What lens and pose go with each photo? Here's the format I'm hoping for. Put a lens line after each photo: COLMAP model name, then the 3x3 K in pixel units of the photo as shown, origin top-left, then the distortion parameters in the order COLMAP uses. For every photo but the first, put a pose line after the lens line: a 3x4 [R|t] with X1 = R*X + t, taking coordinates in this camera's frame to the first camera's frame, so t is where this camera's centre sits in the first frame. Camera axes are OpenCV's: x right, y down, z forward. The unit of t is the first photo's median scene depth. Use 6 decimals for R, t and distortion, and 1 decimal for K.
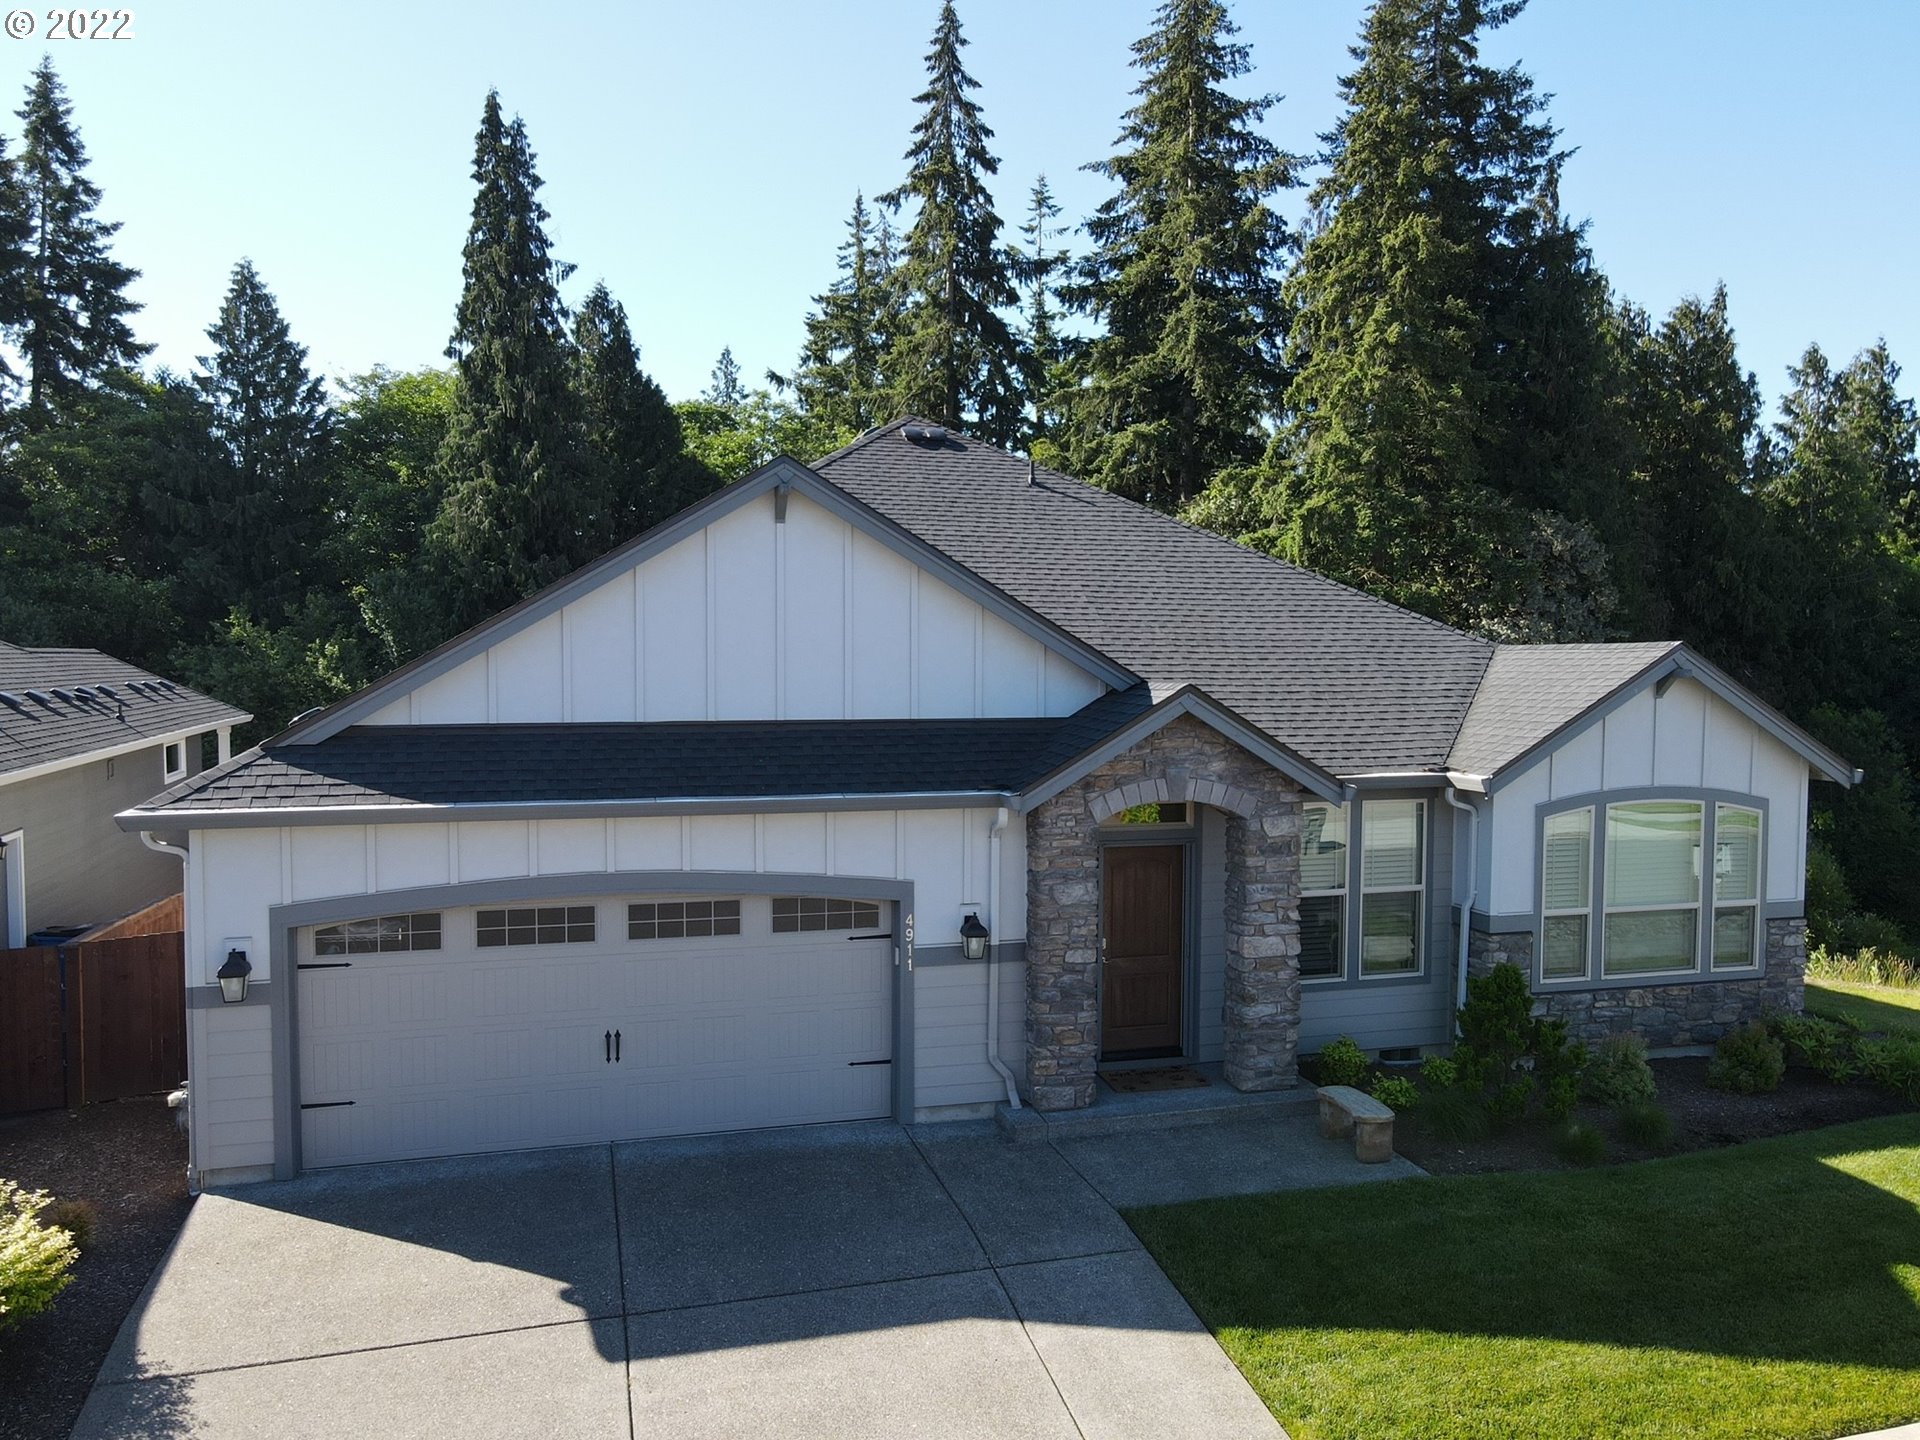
lens RADIAL K [[1649.7, 0, 941.8], [0, 1649.7, 719.9], [0, 0, 1]] dist [-0.007536, -0.002294]
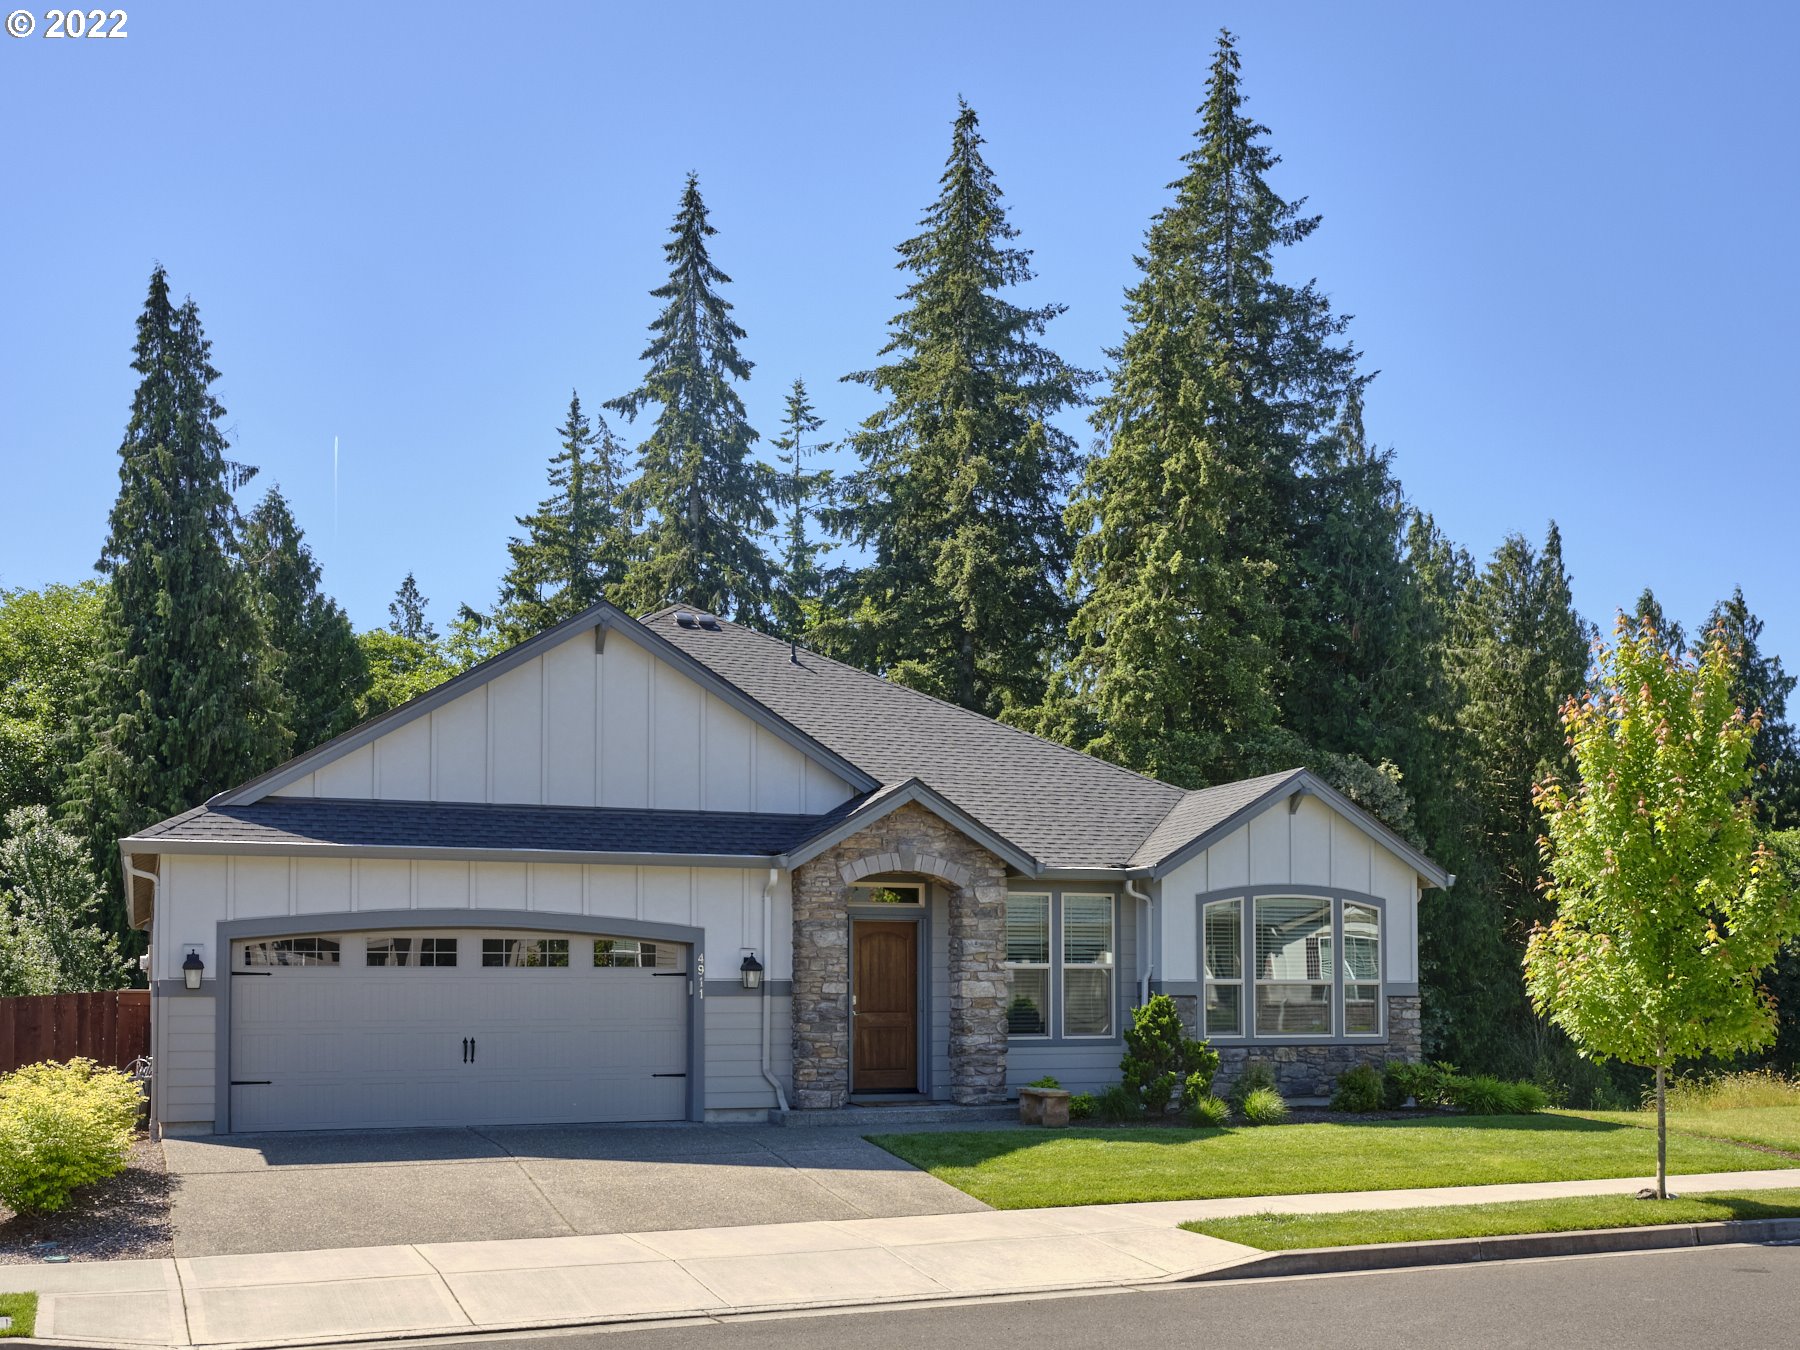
lens RADIAL K [[999.7, 0, 888.8], [0, 999.7, 632.2], [0, 0, 1]] dist [-0.006838, -0.000855]
pose [[0.989287, -0.000412, 0.145982, 0.029325], [0.014101, 0.995589, -0.092752, -0.146469], [-0.145300, 0.093817, 0.984930, 0.474644]]
